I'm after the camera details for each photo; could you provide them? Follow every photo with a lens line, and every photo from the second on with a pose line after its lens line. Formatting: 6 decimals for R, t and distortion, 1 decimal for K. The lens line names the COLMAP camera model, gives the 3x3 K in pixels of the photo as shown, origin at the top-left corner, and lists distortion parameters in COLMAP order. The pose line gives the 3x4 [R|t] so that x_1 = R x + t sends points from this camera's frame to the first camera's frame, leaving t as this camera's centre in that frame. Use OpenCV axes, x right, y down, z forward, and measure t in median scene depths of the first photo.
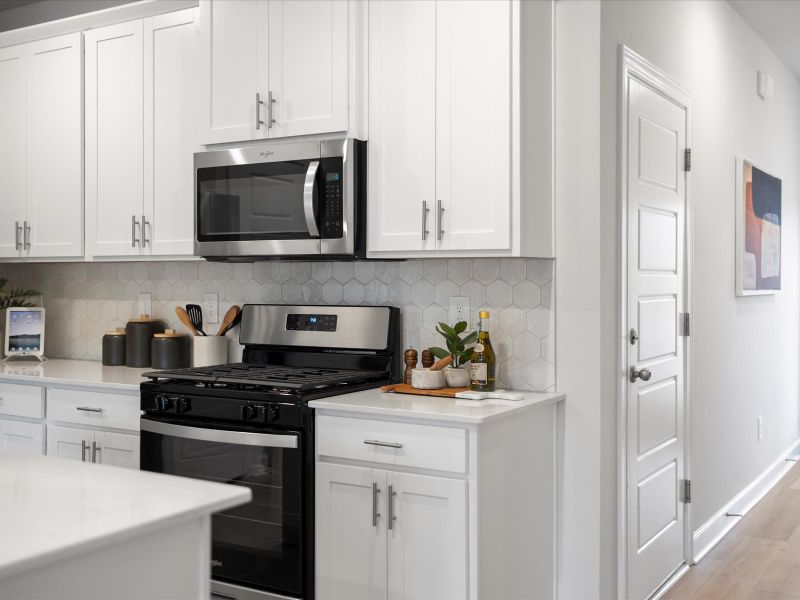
lens RADIAL K [[898.5, 0, 399.5], [0, 898.5, 277.1], [0, 0, 1]] dist [0.050186, -0.019540]
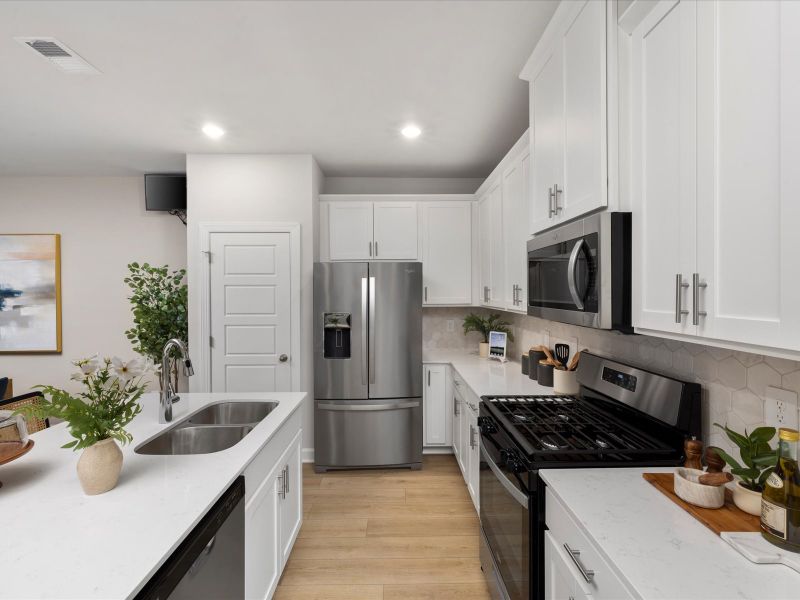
lens RADIAL K [[378.5, 0, 399.3], [0, 378.5, 295.5], [0, 0, 1]] dist [0.000748, 0.000147]
pose [[0.549151, 0.003074, -0.835718, 0.154784], [0.005287, 0.999960, 0.007152, -0.061098], [0.835706, -0.008346, 0.549113, 0.529063]]
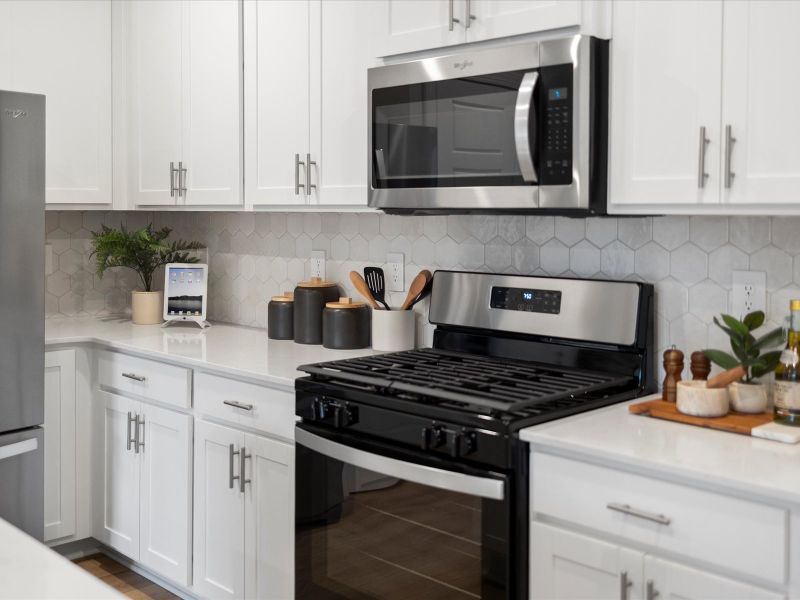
lens RADIAL K [[911.5, 0, 416.8], [0, 911.5, 229.8], [0, 0, 1]] dist [0.024030, 0.018054]
pose [[0.976679, 0.008008, -0.214554, -0.027412], [-0.003702, 0.999784, 0.020462, -0.021057], [0.214671, -0.019190, 0.976498, 0.279489]]
